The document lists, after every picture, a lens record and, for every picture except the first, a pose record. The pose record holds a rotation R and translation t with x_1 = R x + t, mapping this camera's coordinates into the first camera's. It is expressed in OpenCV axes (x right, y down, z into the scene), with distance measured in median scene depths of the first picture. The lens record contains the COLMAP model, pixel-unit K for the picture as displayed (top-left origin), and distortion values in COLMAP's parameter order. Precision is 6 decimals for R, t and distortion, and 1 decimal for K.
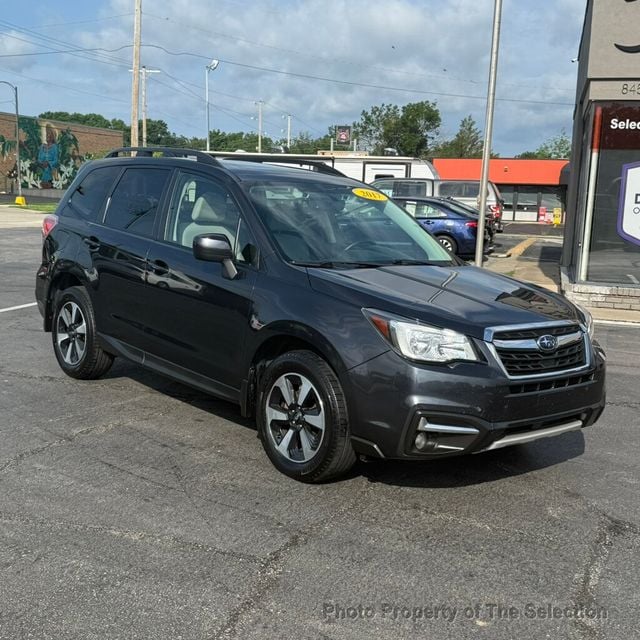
lens RADIAL K [[842.8, 0, 320.5], [0, 842.8, 317.9], [0, 0, 1]] dist [0.070977, 0.000000]
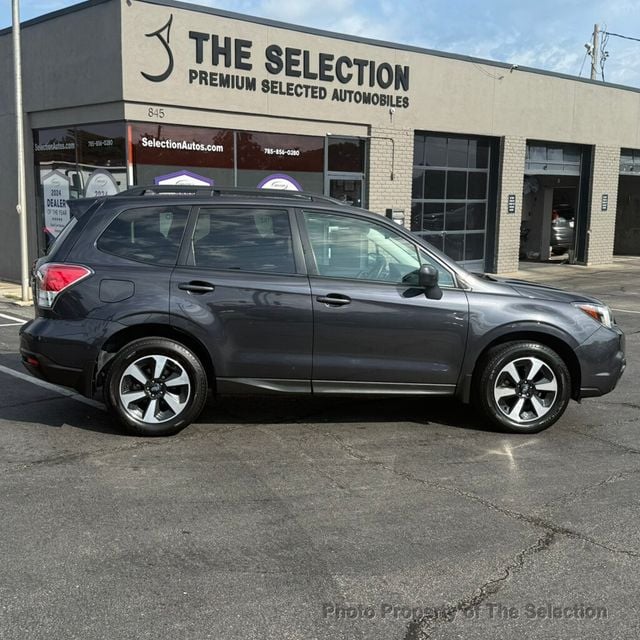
lens RADIAL K [[842.8, 0, 317.0], [0, 842.8, 324.9], [0, 0, 1]] dist [0.070977, 0.000000]
pose [[0.535105, -0.145209, 0.832212, -1.160631], [0.124764, 0.987898, 0.092151, -0.135947], [-0.835522, 0.054519, 0.546746, 0.440544]]
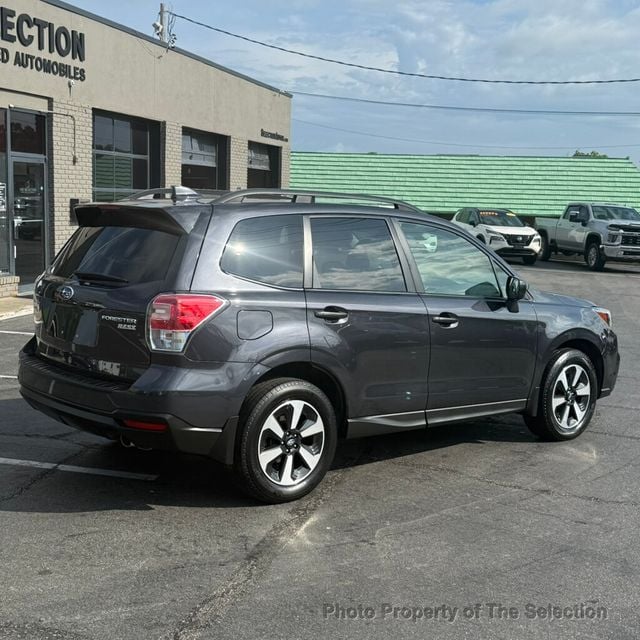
lens RADIAL K [[915.5, 0, 323.2], [0, 915.5, 318.5], [0, 0, 1]] dist [0.102784, 0.000000]
pose [[-0.003866, -0.161684, 0.986835, -1.302869], [0.111392, 0.980631, 0.161104, -0.259384], [-0.993769, 0.110548, 0.014219, 1.170792]]
